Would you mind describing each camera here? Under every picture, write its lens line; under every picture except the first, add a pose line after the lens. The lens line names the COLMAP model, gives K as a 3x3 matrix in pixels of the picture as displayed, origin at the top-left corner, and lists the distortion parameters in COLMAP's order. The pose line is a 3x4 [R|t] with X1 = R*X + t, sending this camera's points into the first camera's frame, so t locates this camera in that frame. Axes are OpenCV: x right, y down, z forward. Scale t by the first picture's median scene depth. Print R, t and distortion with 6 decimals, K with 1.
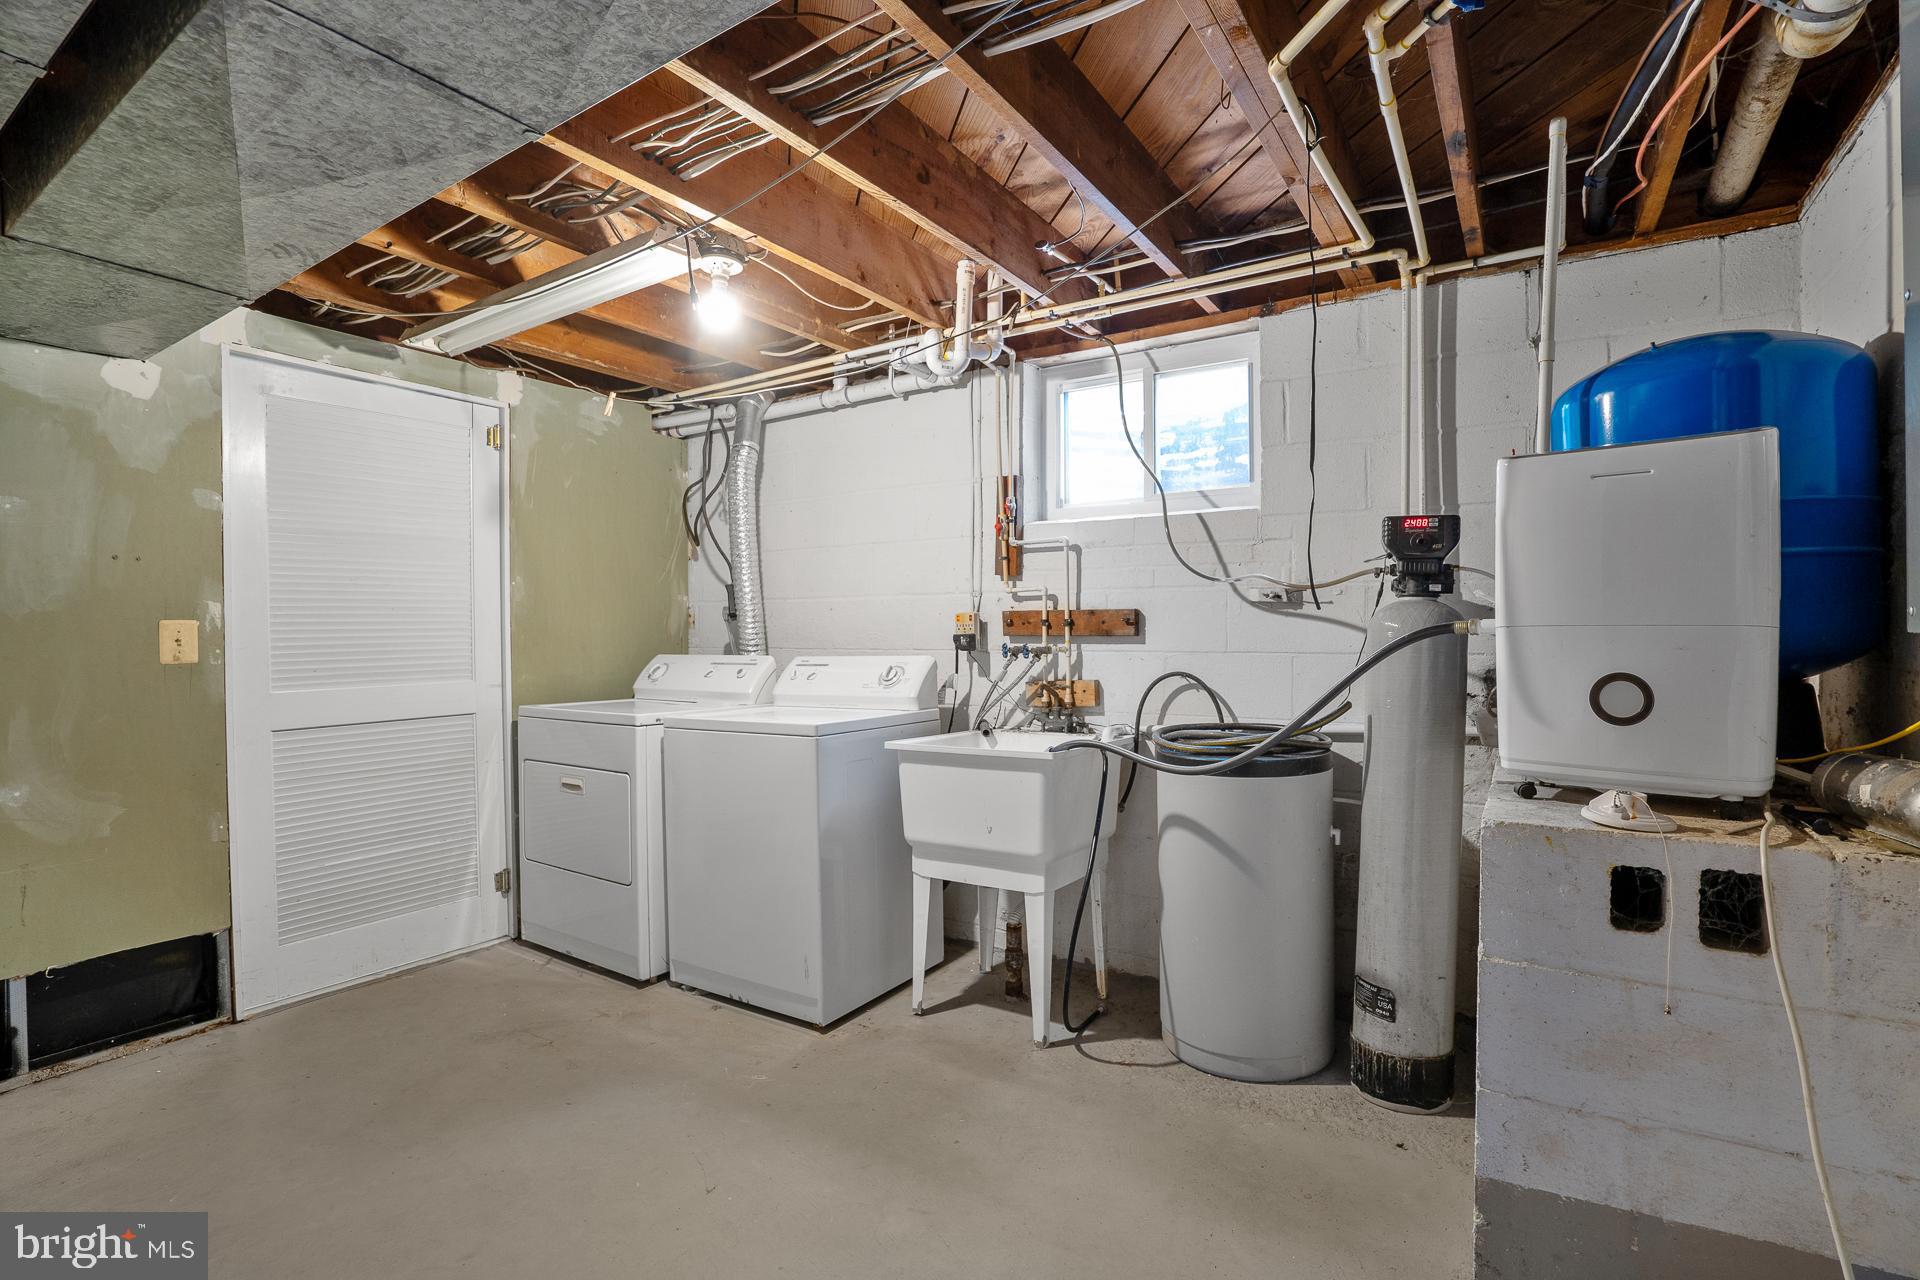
lens RADIAL K [[884.3, 0, 967.1], [0, 884.3, 642.1], [0, 0, 1]] dist [-0.004128, 0.002033]
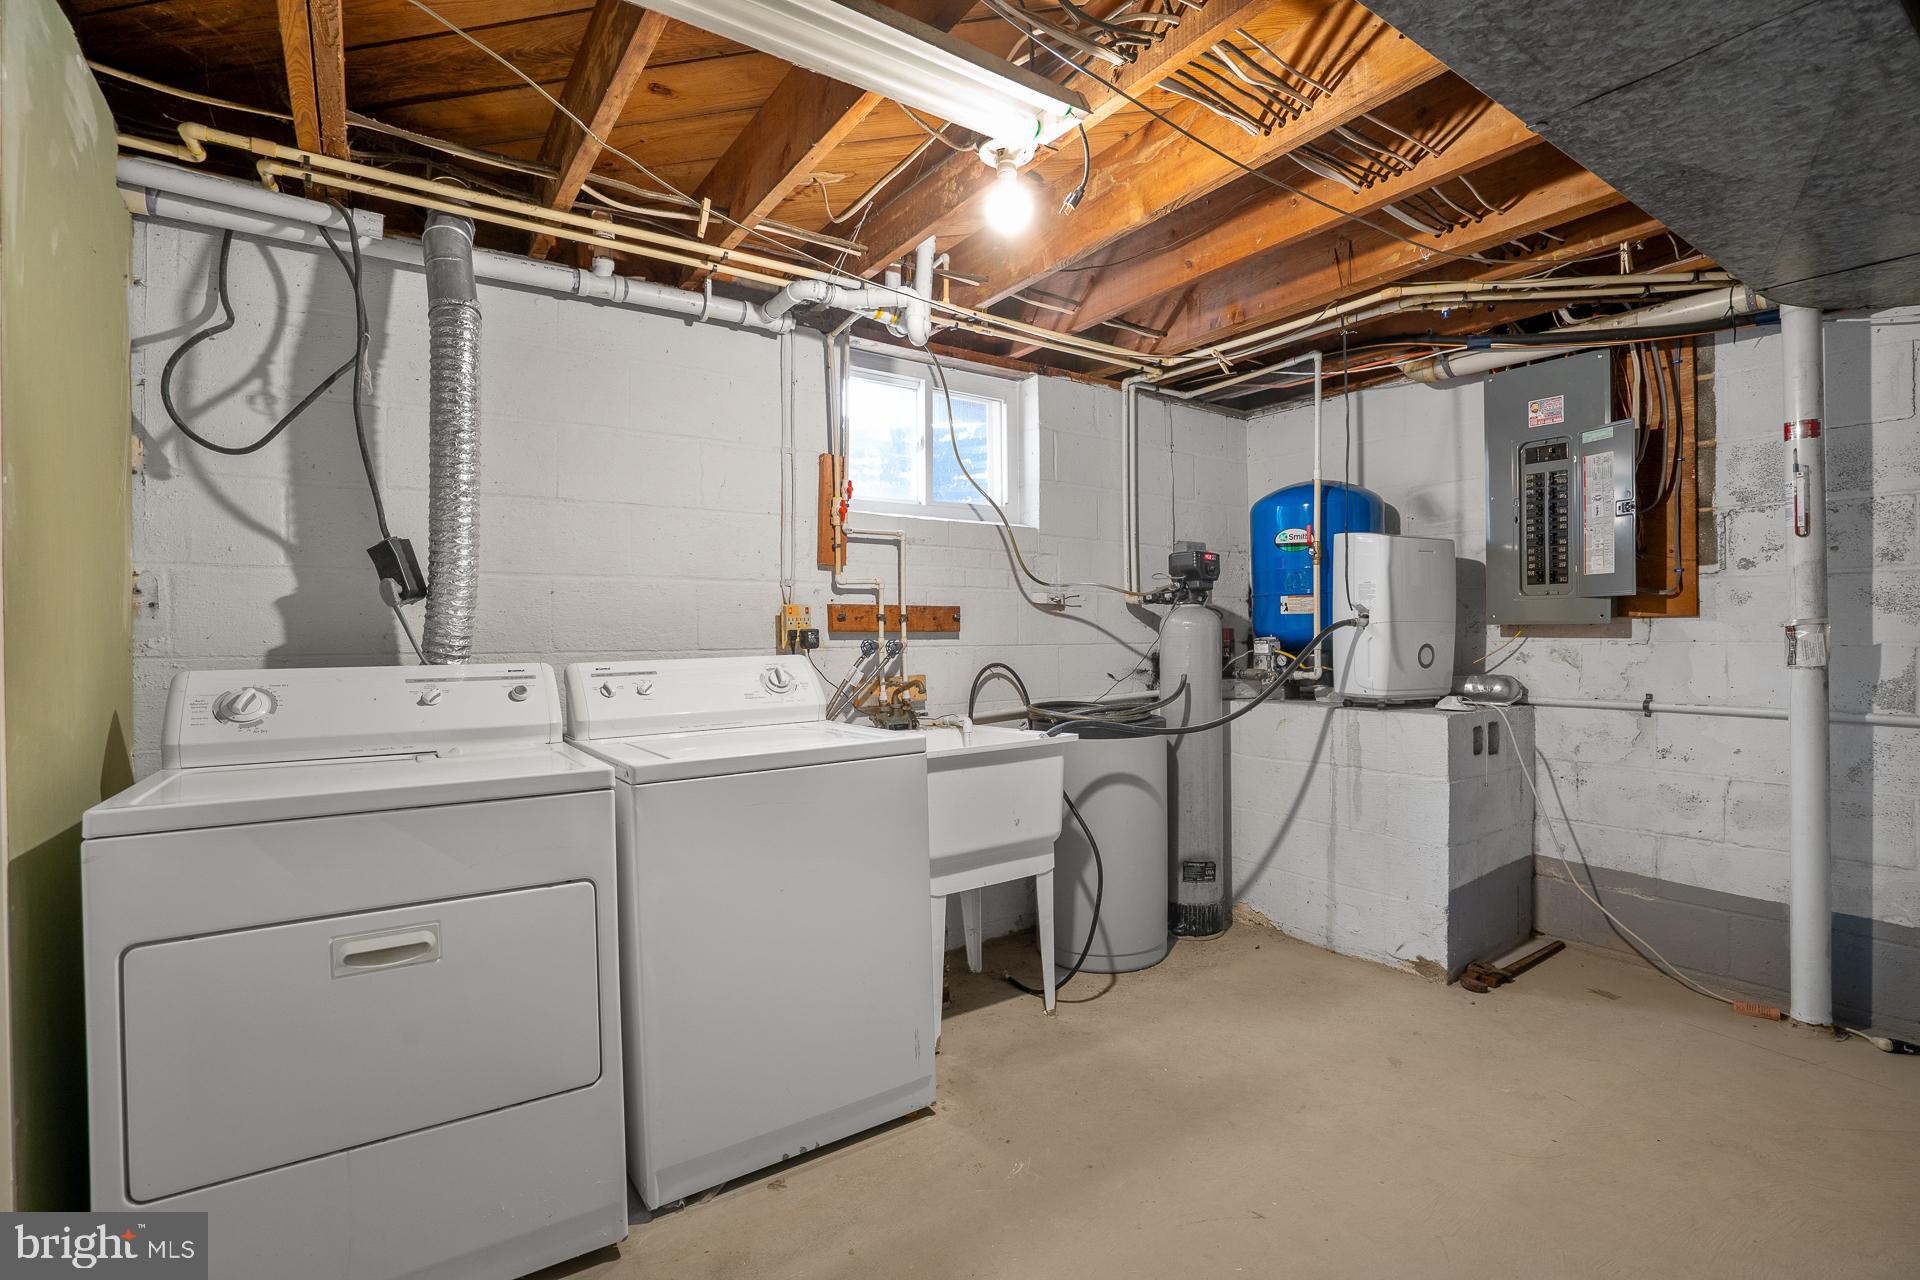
lens RADIAL K [[884.3, 0, 963.0], [0, 884.3, 633.6], [0, 0, 1]] dist [-0.004128, 0.002033]
pose [[0.397223, -0.000544, 0.917722, -0.757851], [0.014065, 0.999886, -0.005495, 0.001963], [-0.917614, 0.015091, 0.397186, 0.538547]]
